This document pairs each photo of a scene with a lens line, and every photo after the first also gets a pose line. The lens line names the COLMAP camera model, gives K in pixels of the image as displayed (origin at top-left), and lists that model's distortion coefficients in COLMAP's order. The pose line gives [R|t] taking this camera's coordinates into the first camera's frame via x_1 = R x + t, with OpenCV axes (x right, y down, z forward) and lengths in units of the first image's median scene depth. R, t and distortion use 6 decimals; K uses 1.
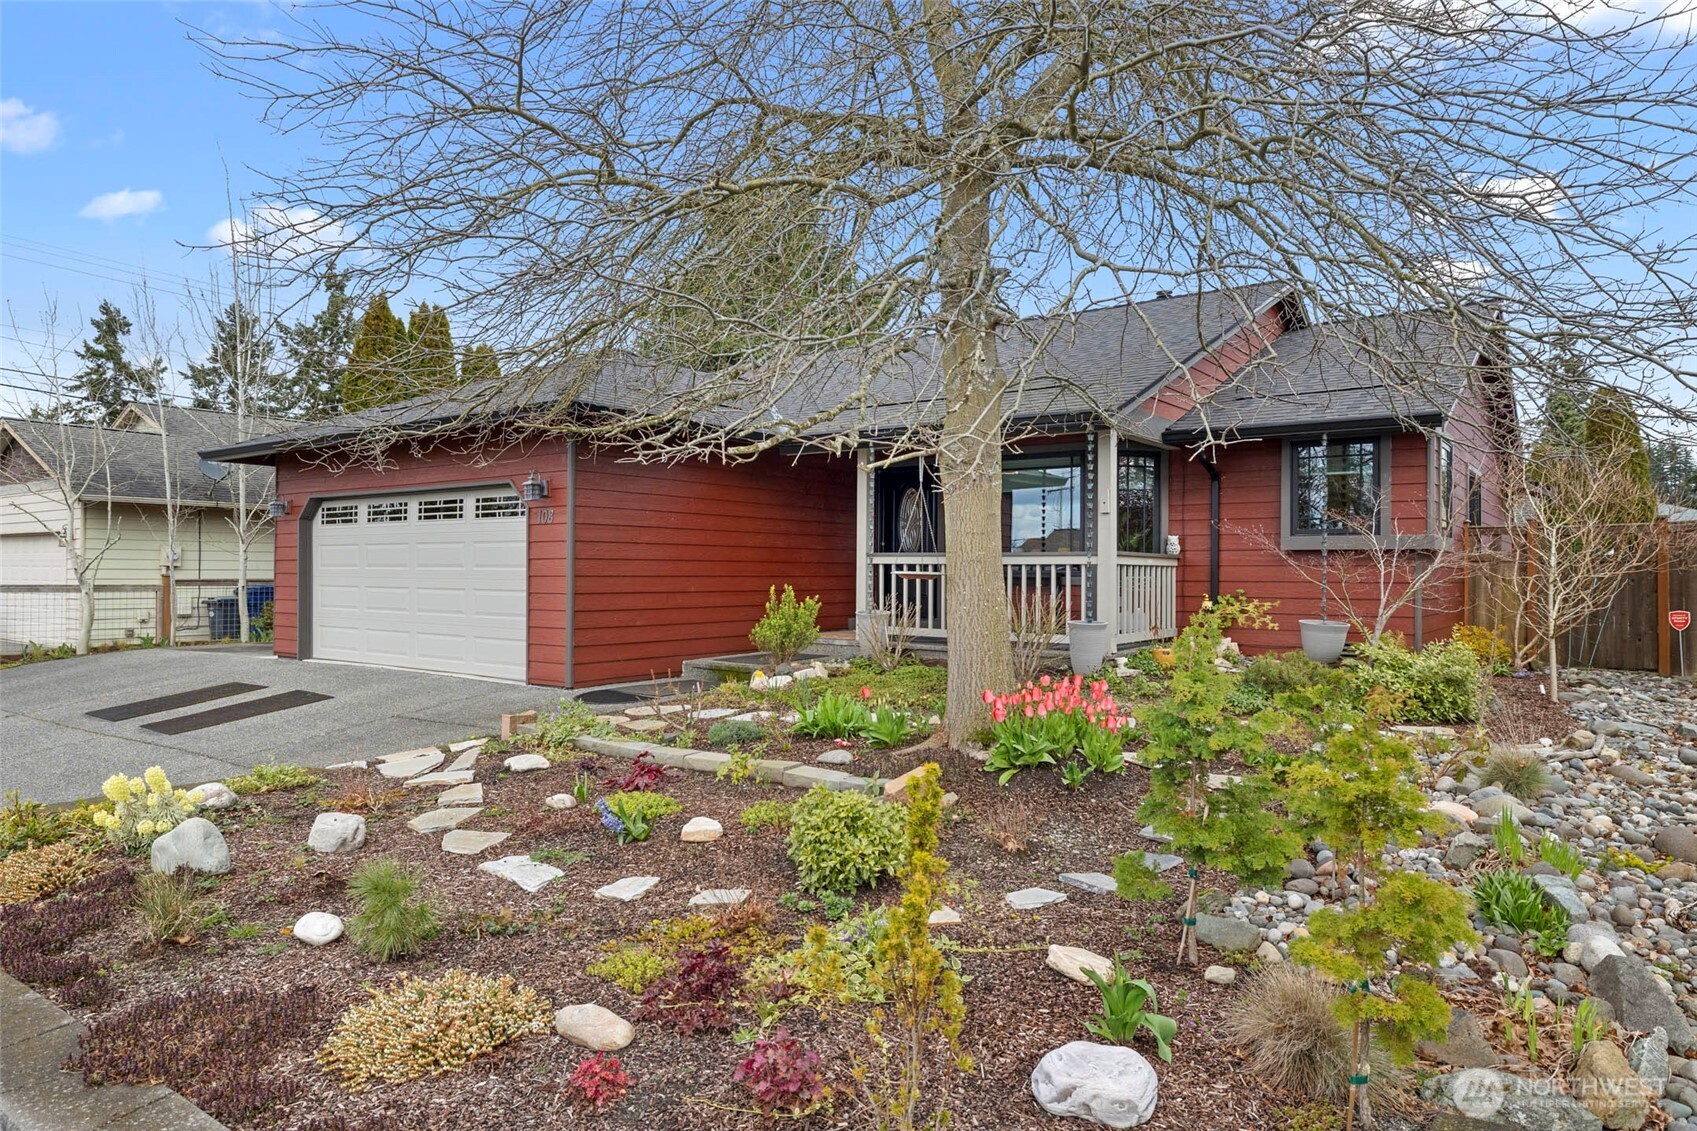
lens RADIAL K [[1067.5, 0, 850.2], [0, 1067.5, 565.0], [0, 0, 1]] dist [-0.005991, 0.002414]
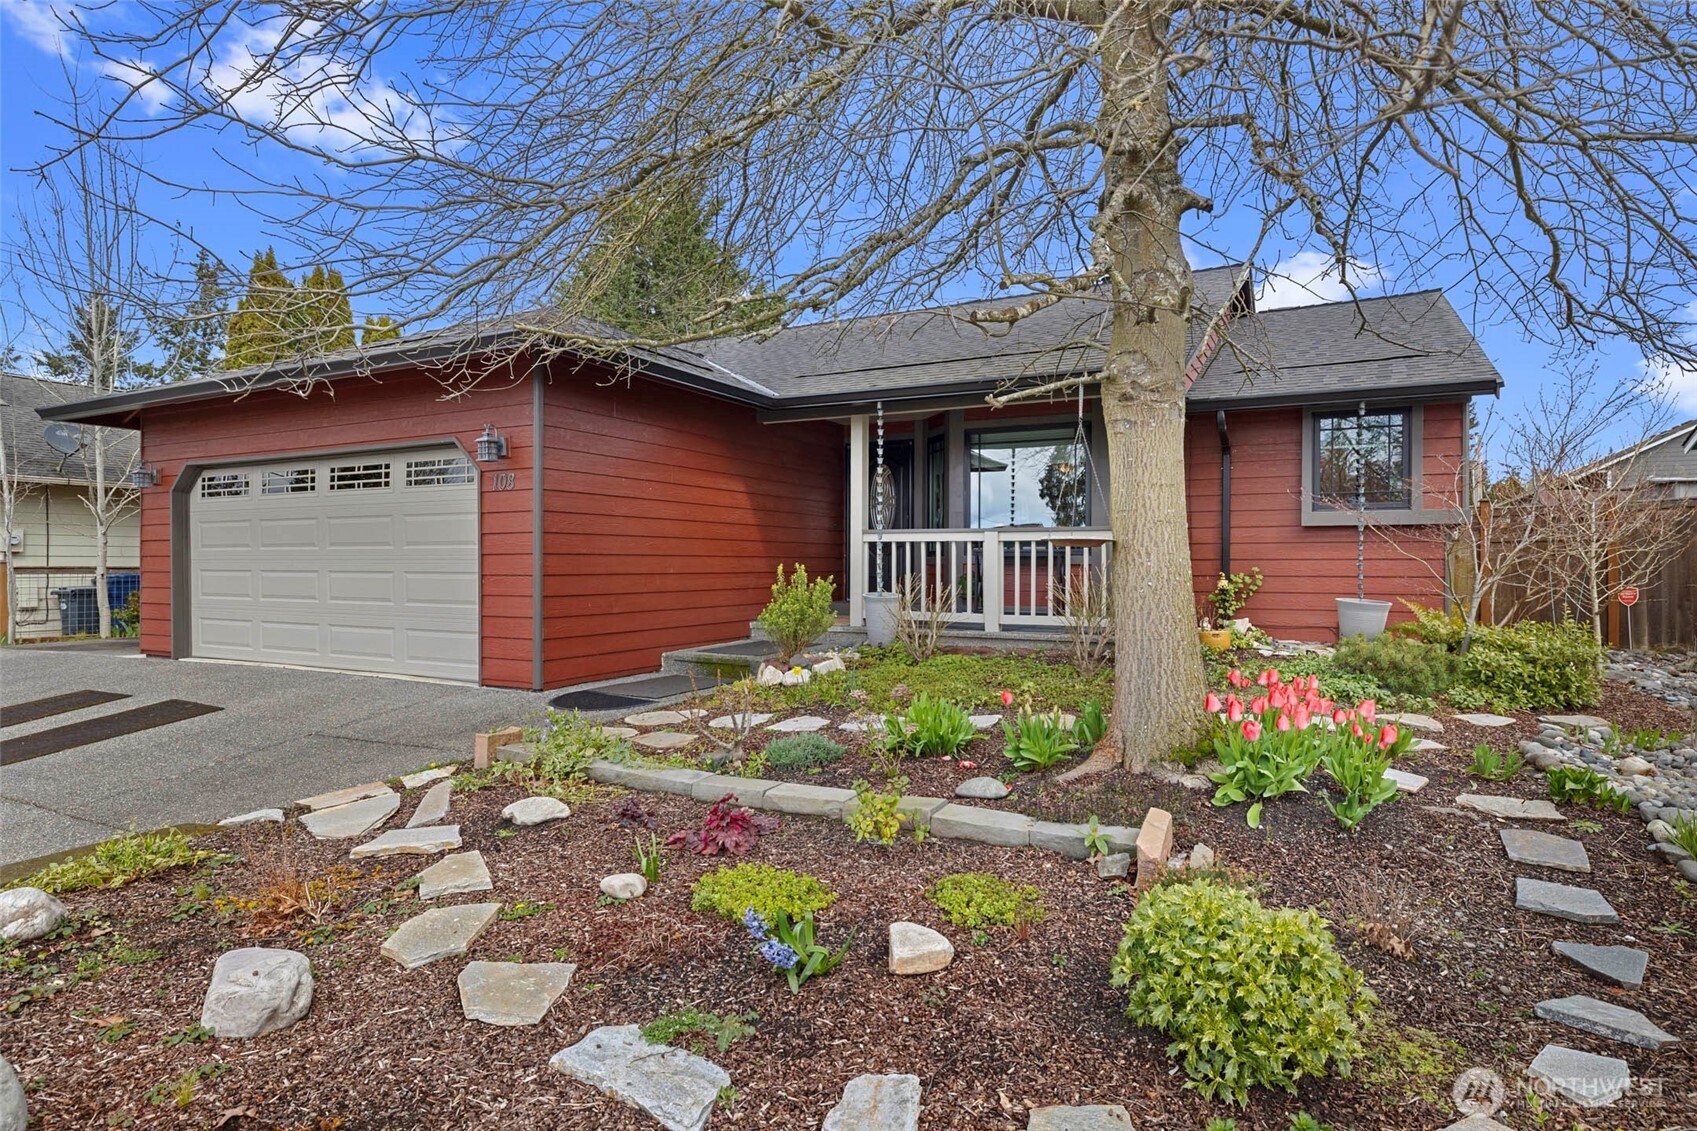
lens RADIAL K [[919.7, 0, 845.6], [0, 919.7, 570.9], [0, 0, 1]] dist [0.000372, -0.001771]
pose [[0.987878, -0.004805, 0.155158, -0.136018], [0.002710, 0.999902, 0.013712, 0.014157], [-0.155209, -0.013125, 0.987794, 0.260183]]
